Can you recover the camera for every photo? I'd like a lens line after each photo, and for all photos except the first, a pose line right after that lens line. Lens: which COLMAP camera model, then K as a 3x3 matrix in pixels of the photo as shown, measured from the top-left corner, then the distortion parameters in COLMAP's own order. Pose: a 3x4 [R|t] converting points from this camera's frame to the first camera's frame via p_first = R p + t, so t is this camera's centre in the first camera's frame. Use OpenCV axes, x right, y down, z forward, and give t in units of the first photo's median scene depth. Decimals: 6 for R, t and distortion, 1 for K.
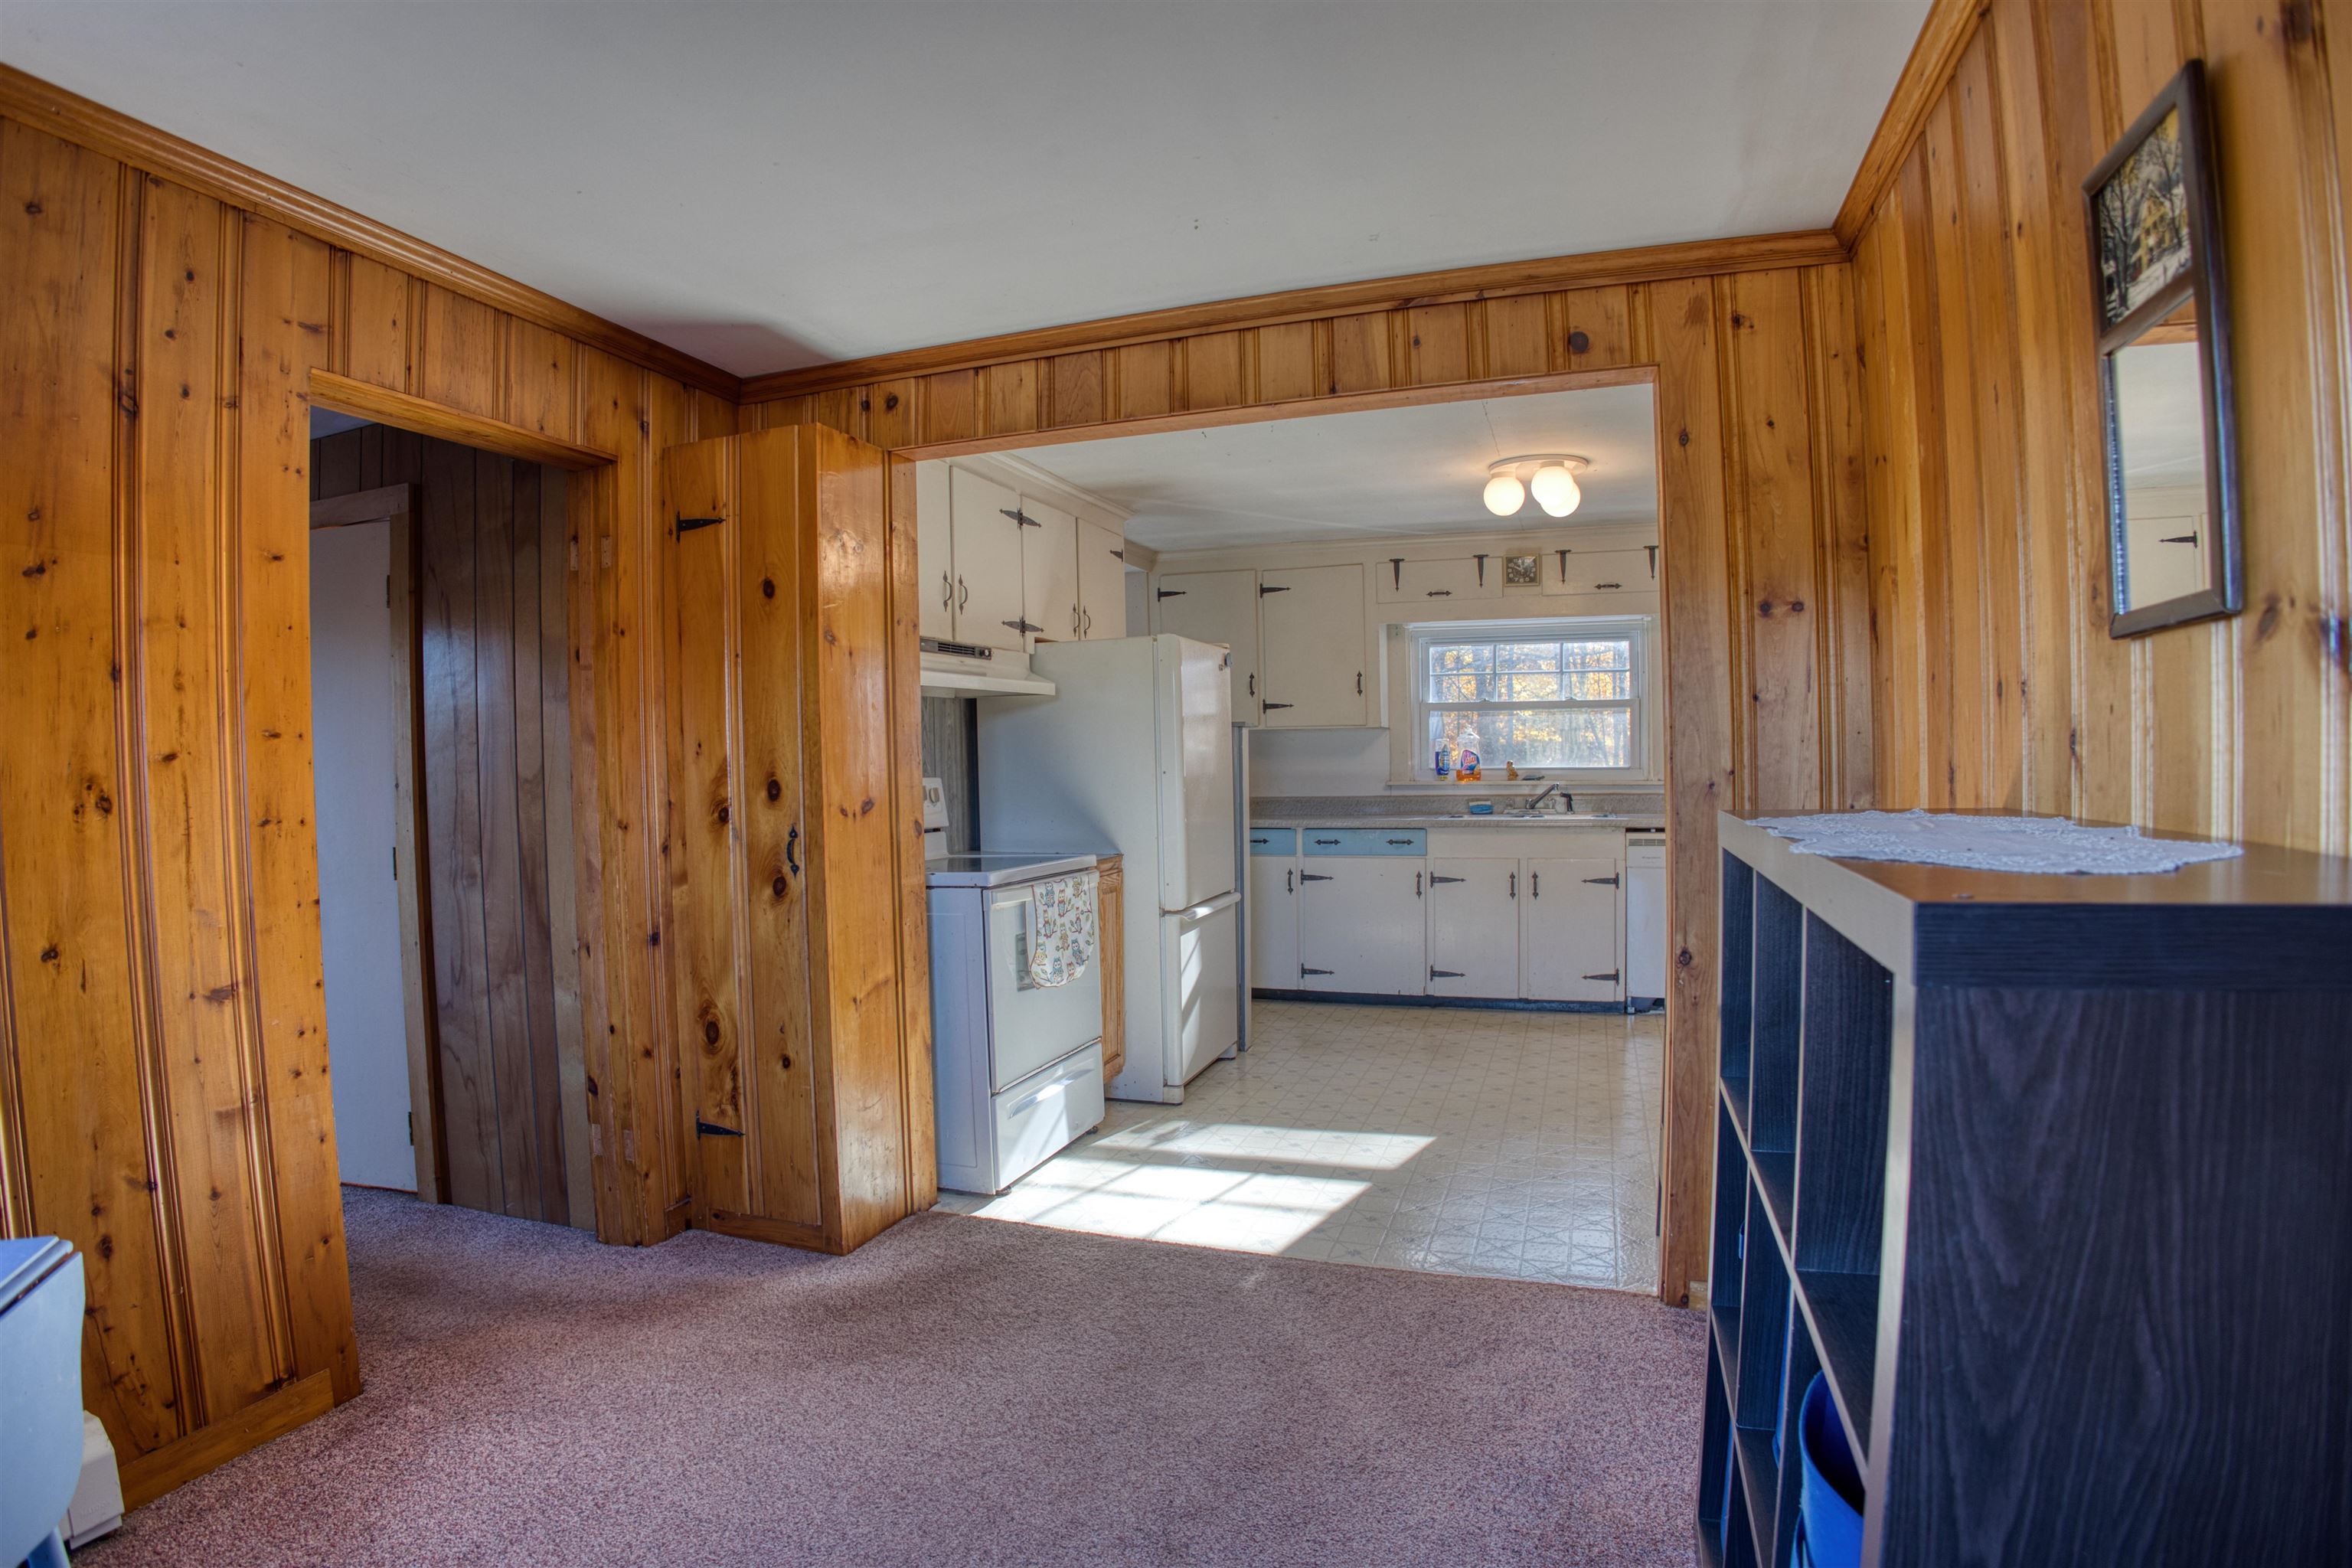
lens RADIAL K [[1190.3, 0, 1176.0], [0, 1190.3, 784.0], [0, 0, 1]] dist [-0.106869, 0.016733]
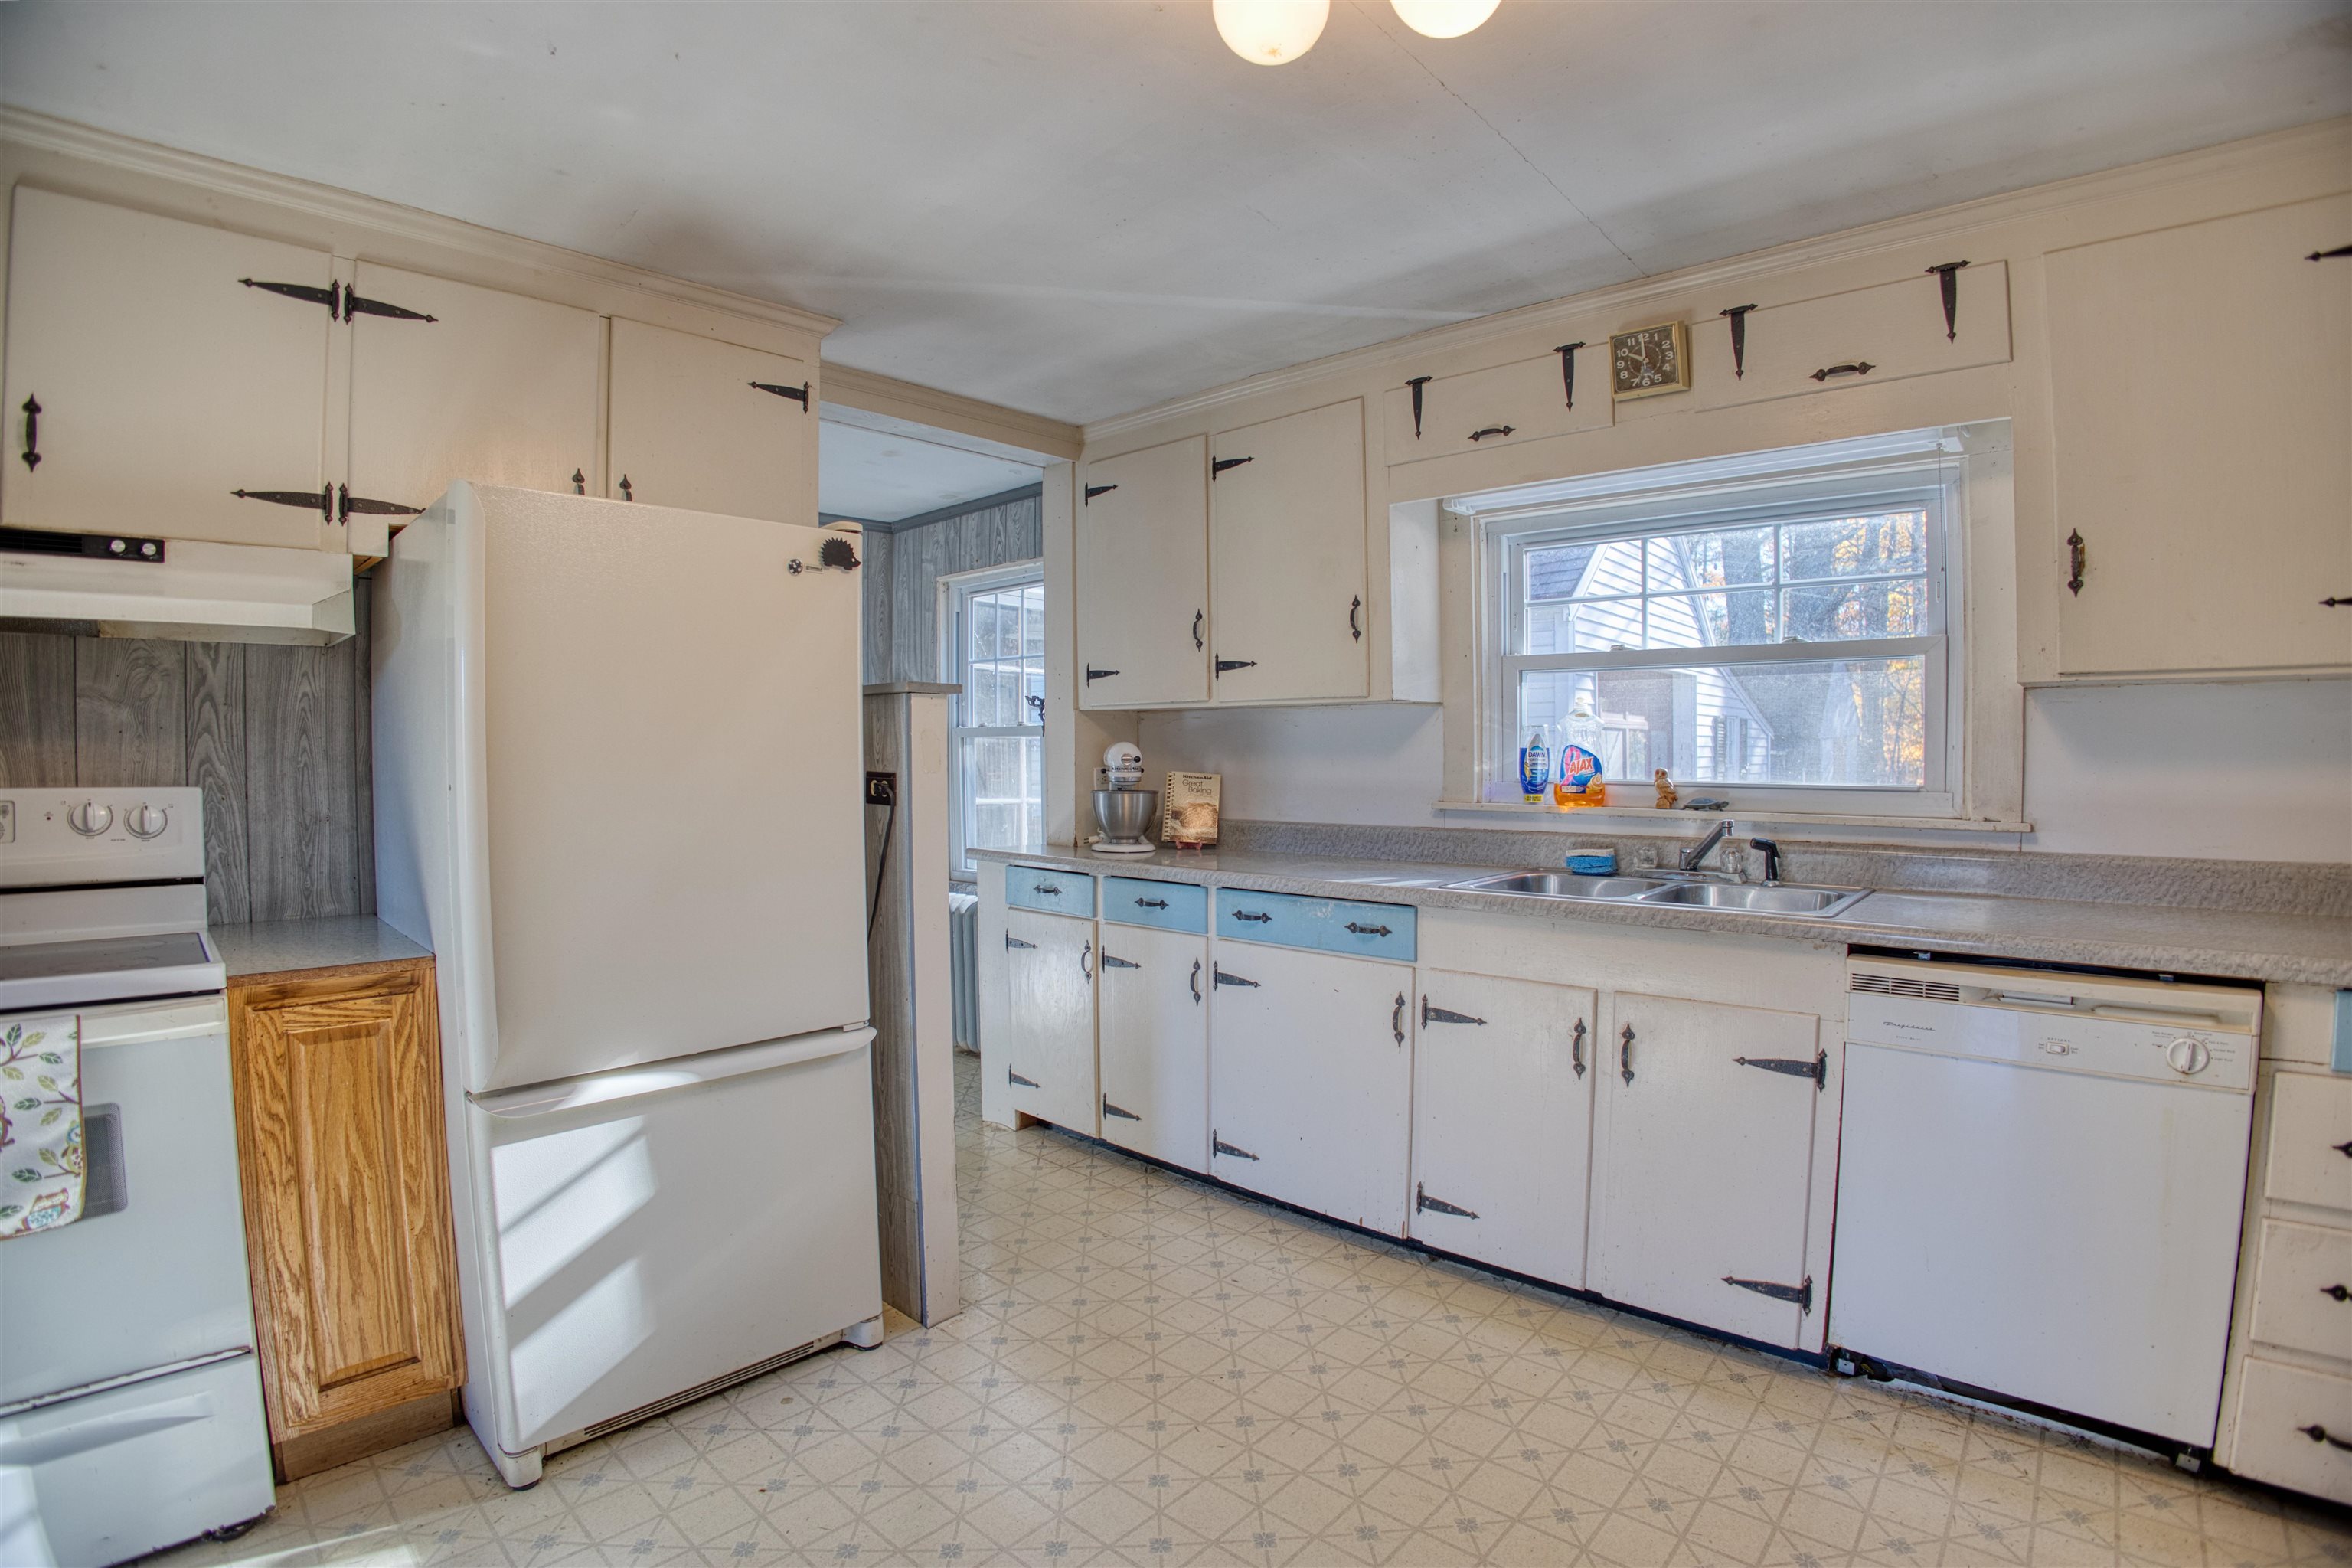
lens RADIAL K [[1104.5, 0, 1176.0], [0, 1104.5, 784.0], [0, 0, 1]] dist [-0.135929, 0.030146]
pose [[0.920370, 0.024265, -0.390296, 0.286439], [-0.020660, 0.999696, 0.013432, -0.016020], [0.390503, -0.004299, 0.920591, 0.535268]]
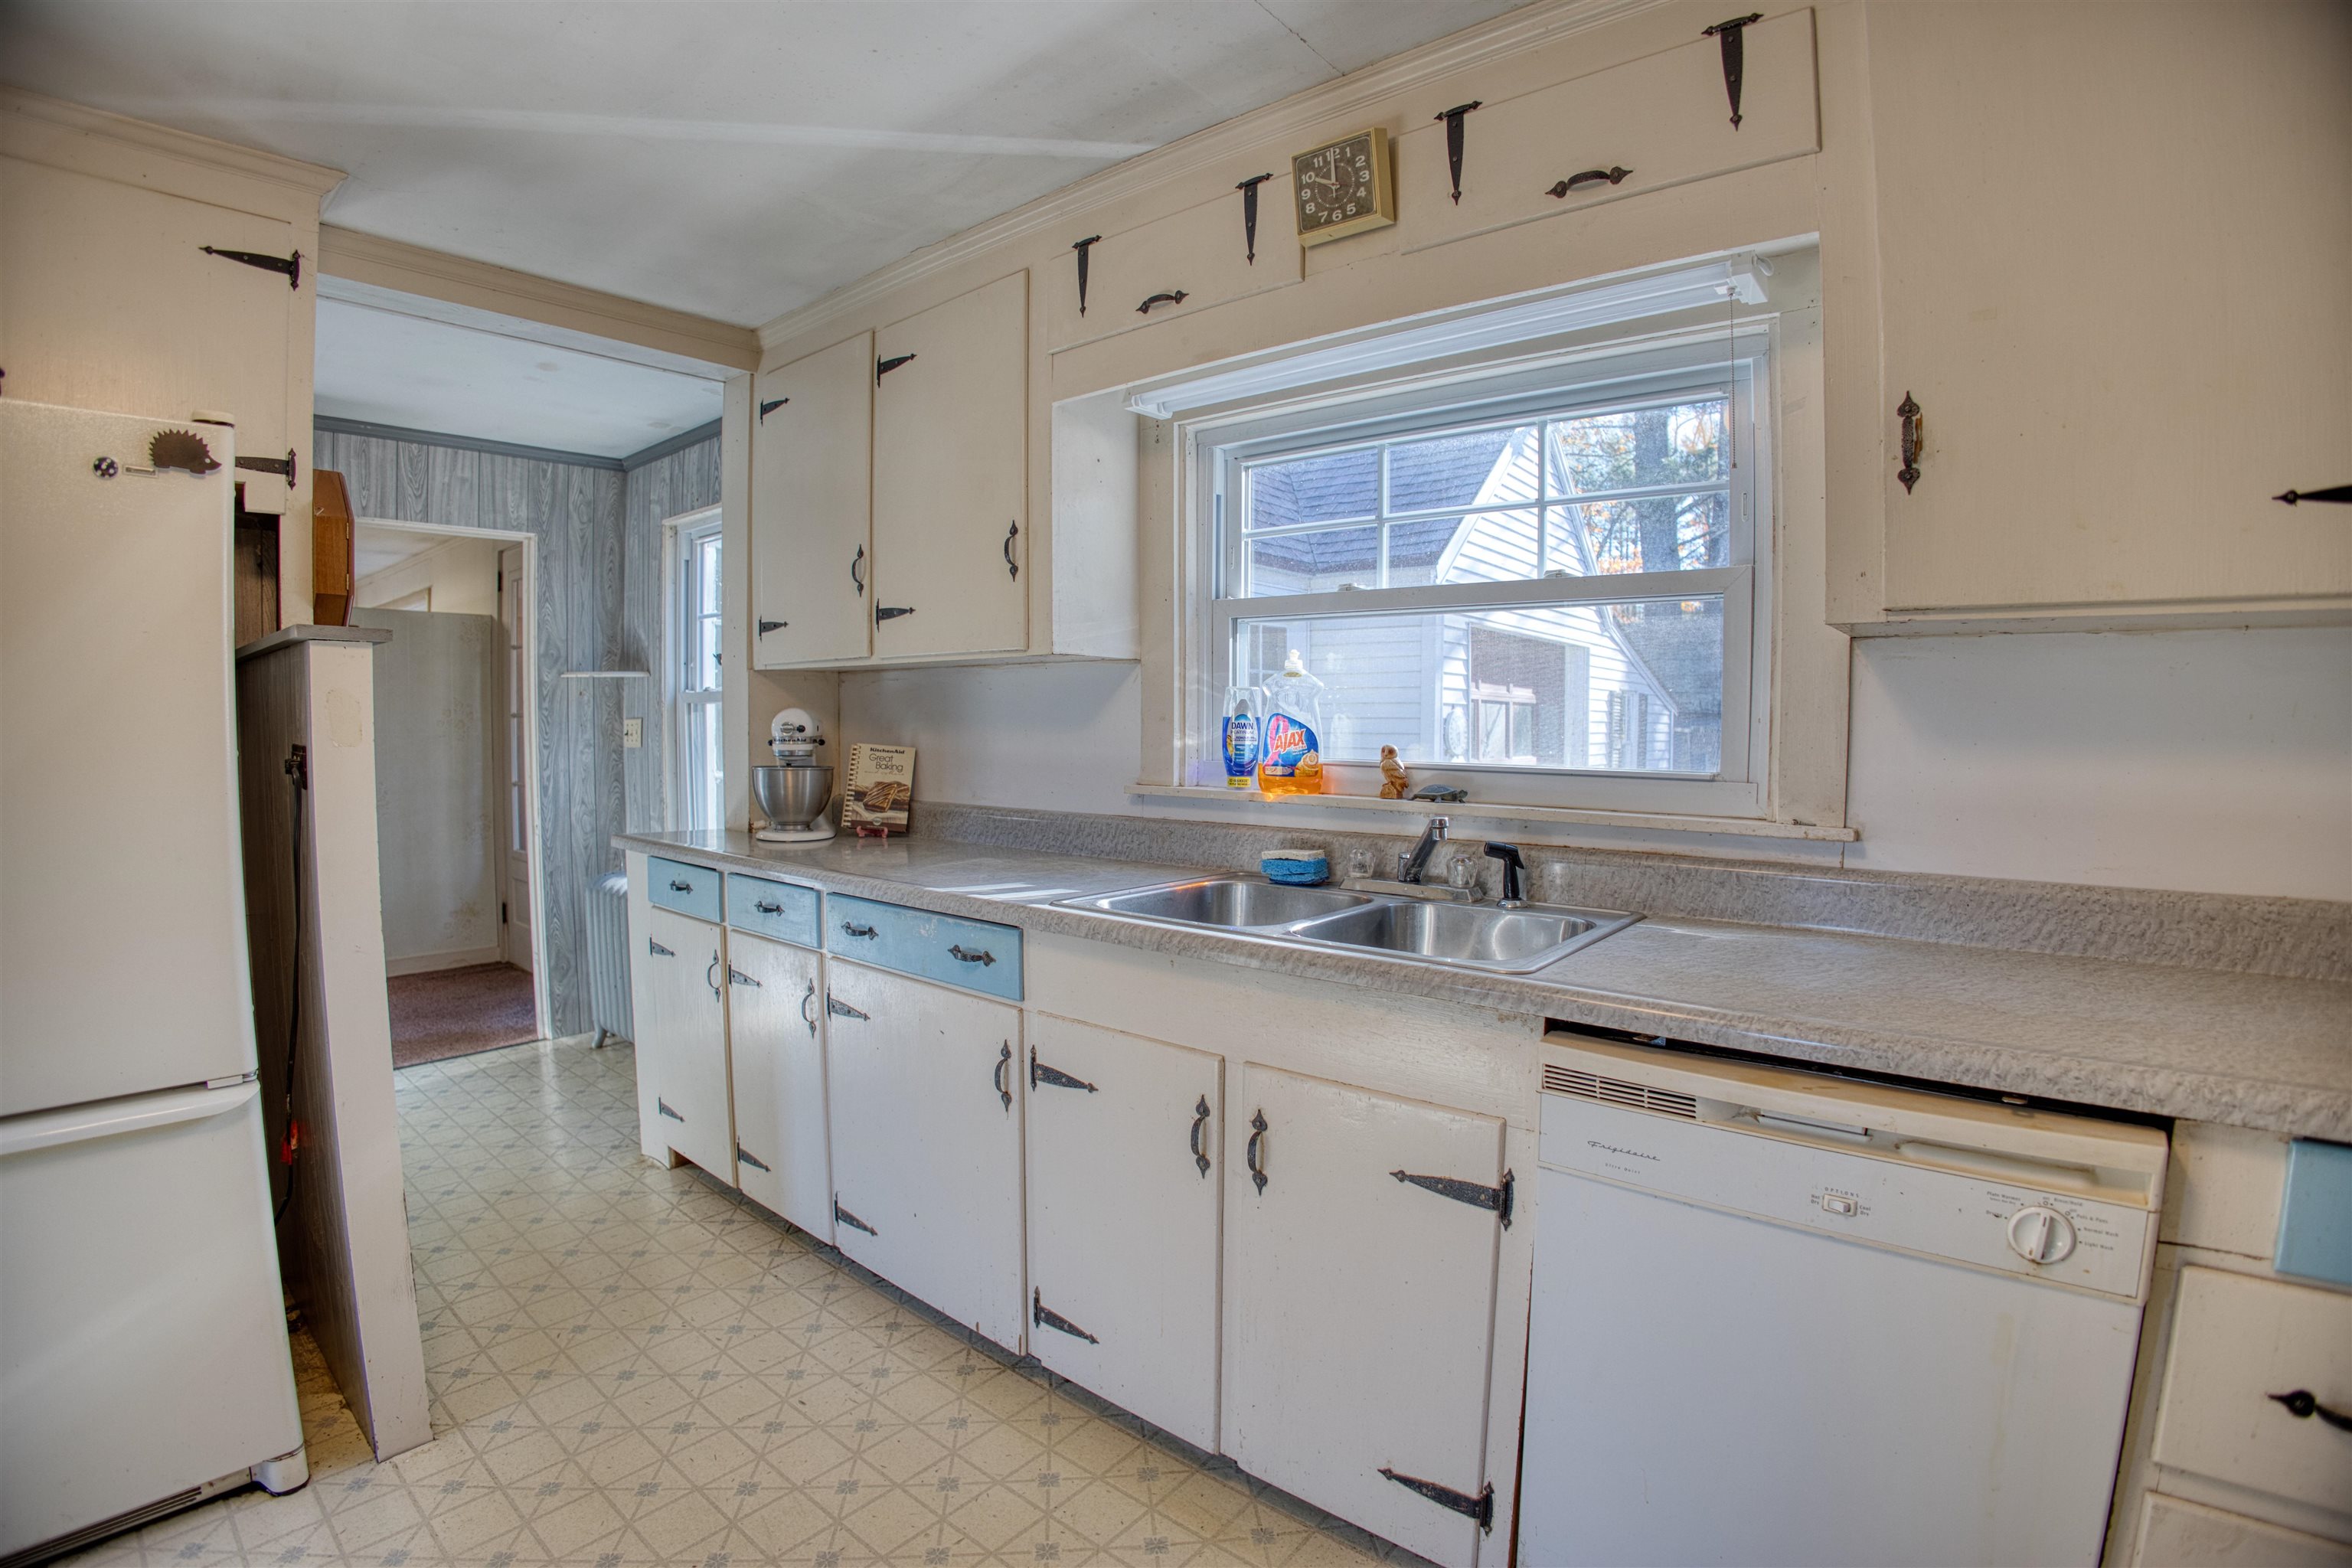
lens RADIAL K [[1087.4, 0, 1169.2], [0, 1087.4, 784.8], [0, 0, 1]] dist [-0.139068, 0.031566]
pose [[0.936584, 0.041767, -0.347944, 0.355988], [-0.029698, 0.998760, 0.039950, -0.019992], [0.349181, -0.027084, 0.936664, 0.689792]]
